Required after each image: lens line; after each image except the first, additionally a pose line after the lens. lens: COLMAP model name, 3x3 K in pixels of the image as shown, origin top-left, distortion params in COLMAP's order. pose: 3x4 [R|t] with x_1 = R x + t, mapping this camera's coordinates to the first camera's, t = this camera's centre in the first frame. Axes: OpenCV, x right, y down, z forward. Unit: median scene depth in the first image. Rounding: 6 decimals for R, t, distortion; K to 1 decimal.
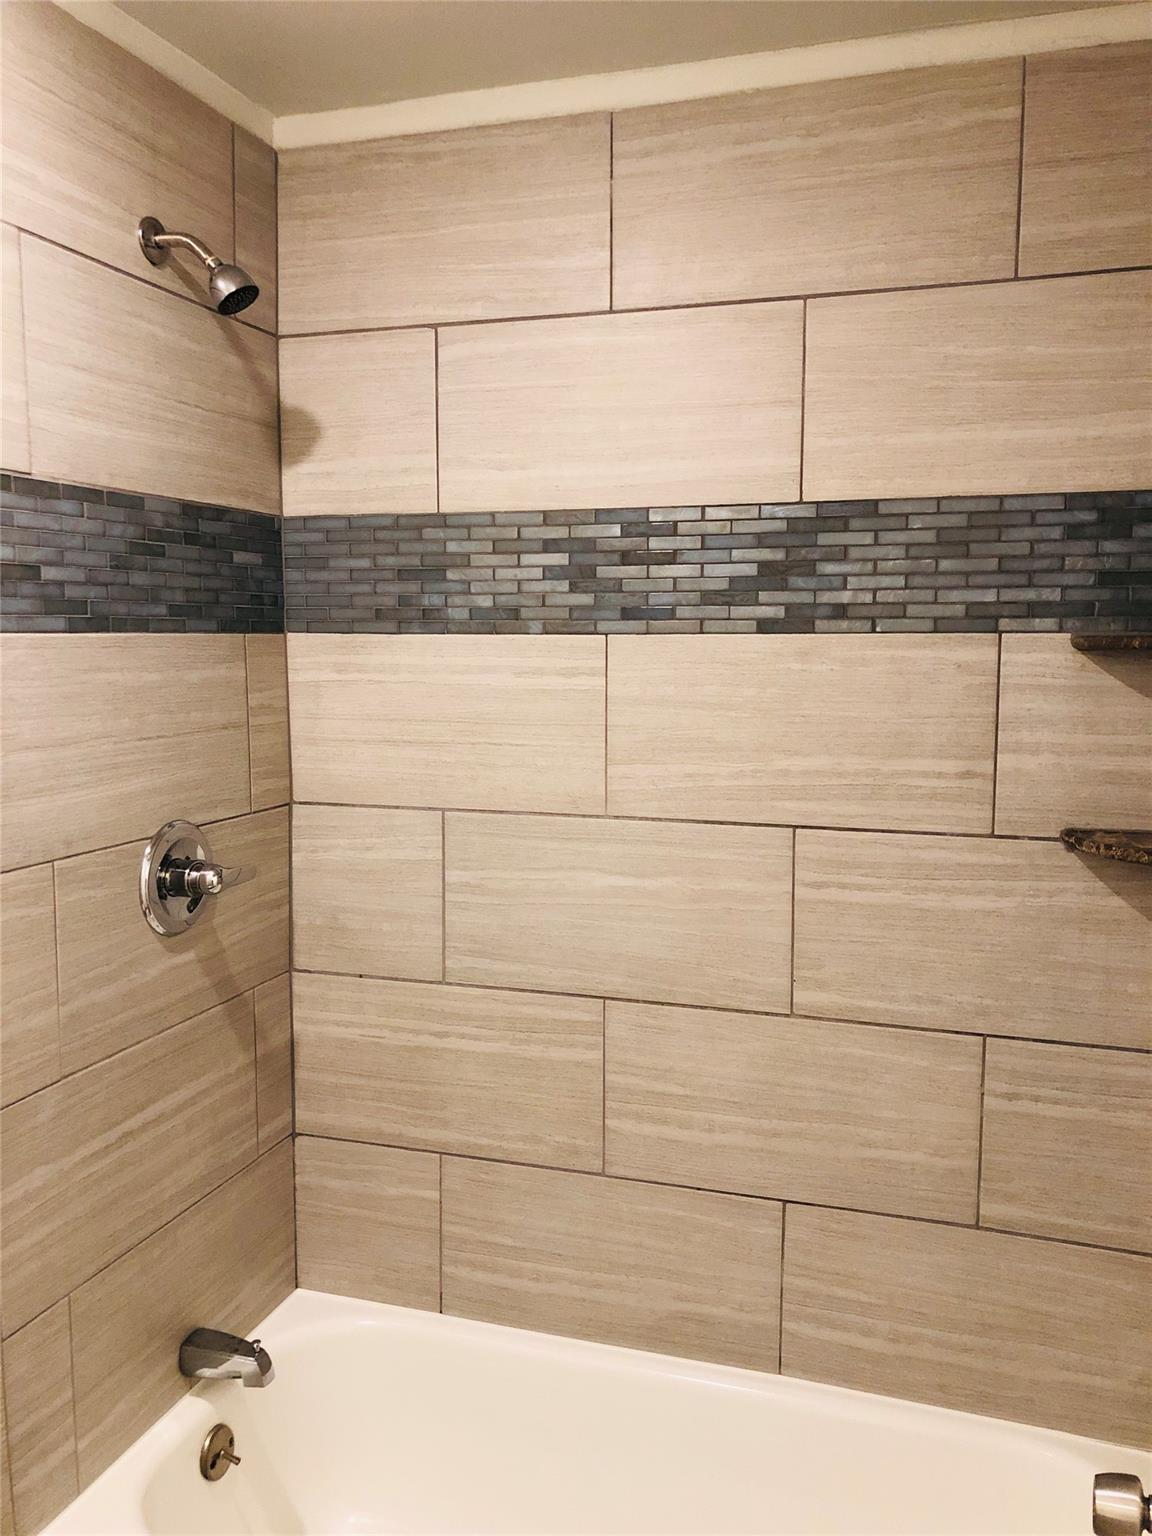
lens RADIAL K [[1257.5, 0, 582.6], [0, 1257.5, 761.8], [0, 0, 1]] dist [0.027249, -0.040577]
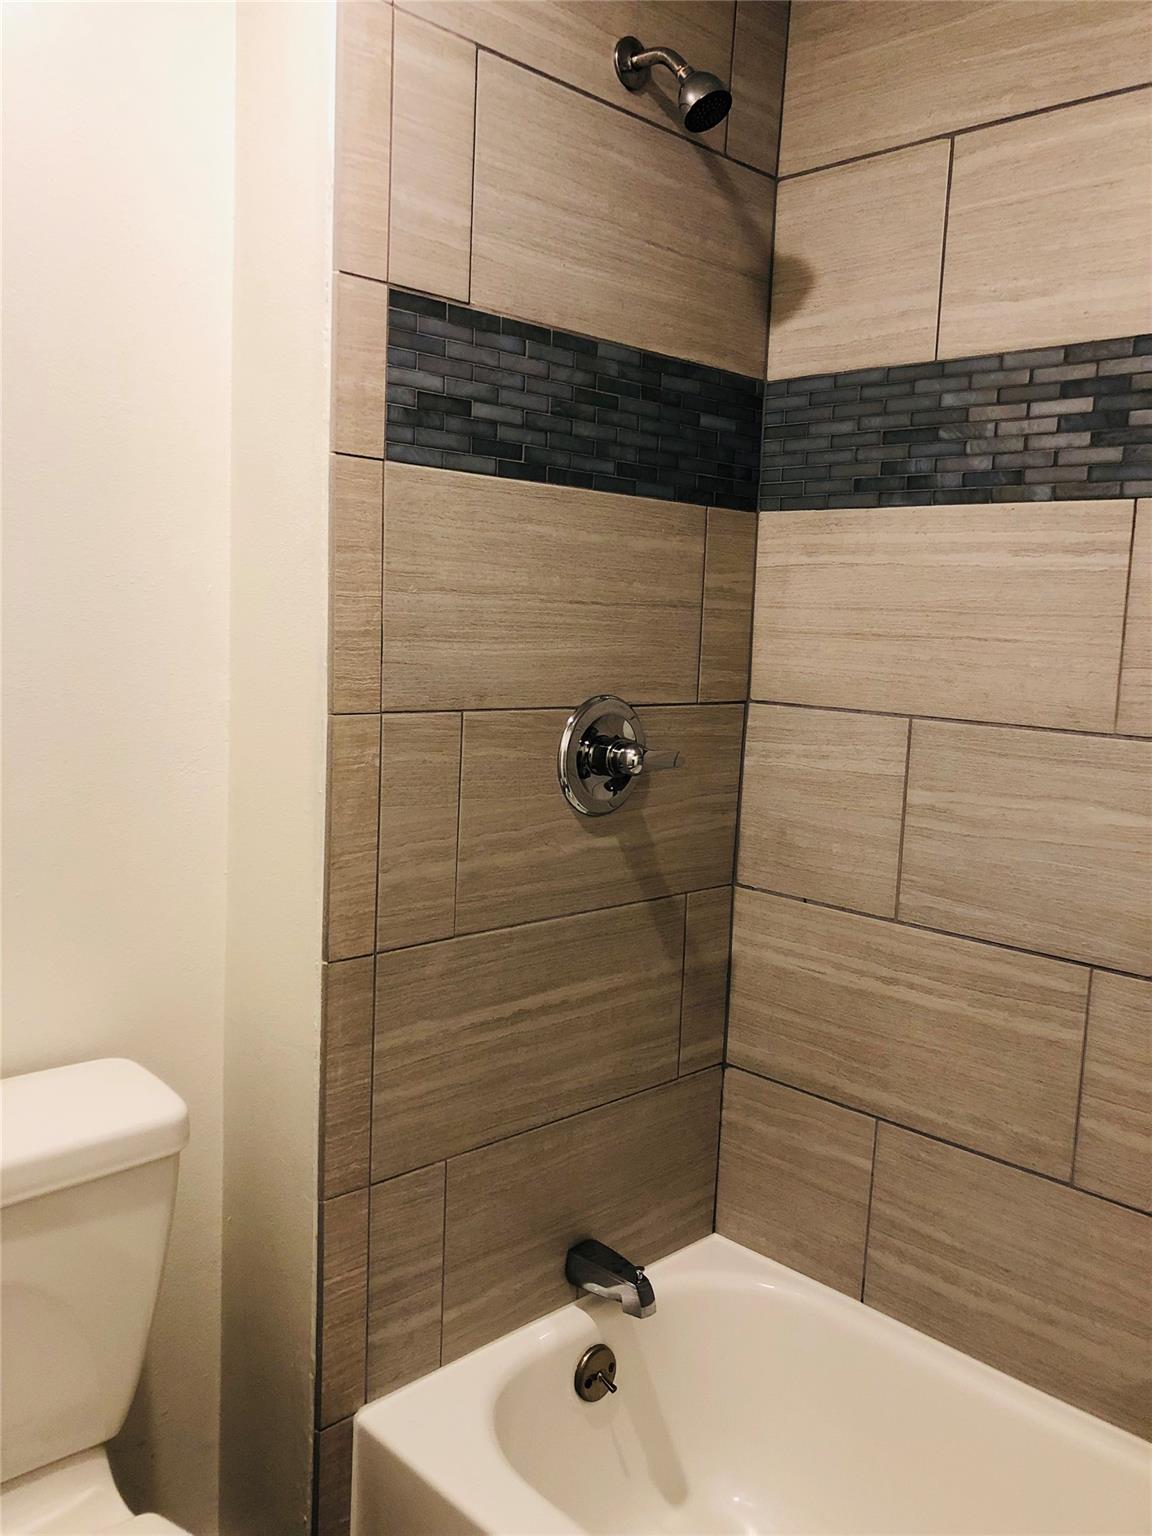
lens RADIAL K [[1257.5, 0, 573.7], [0, 1257.5, 766.9], [0, 0, 1]] dist [0.027249, -0.040577]
pose [[0.883411, 0.089054, -0.460058, 0.085097], [-0.085980, 0.995912, 0.027679, 0.071013], [0.460643, 0.015104, 0.887457, 0.148364]]
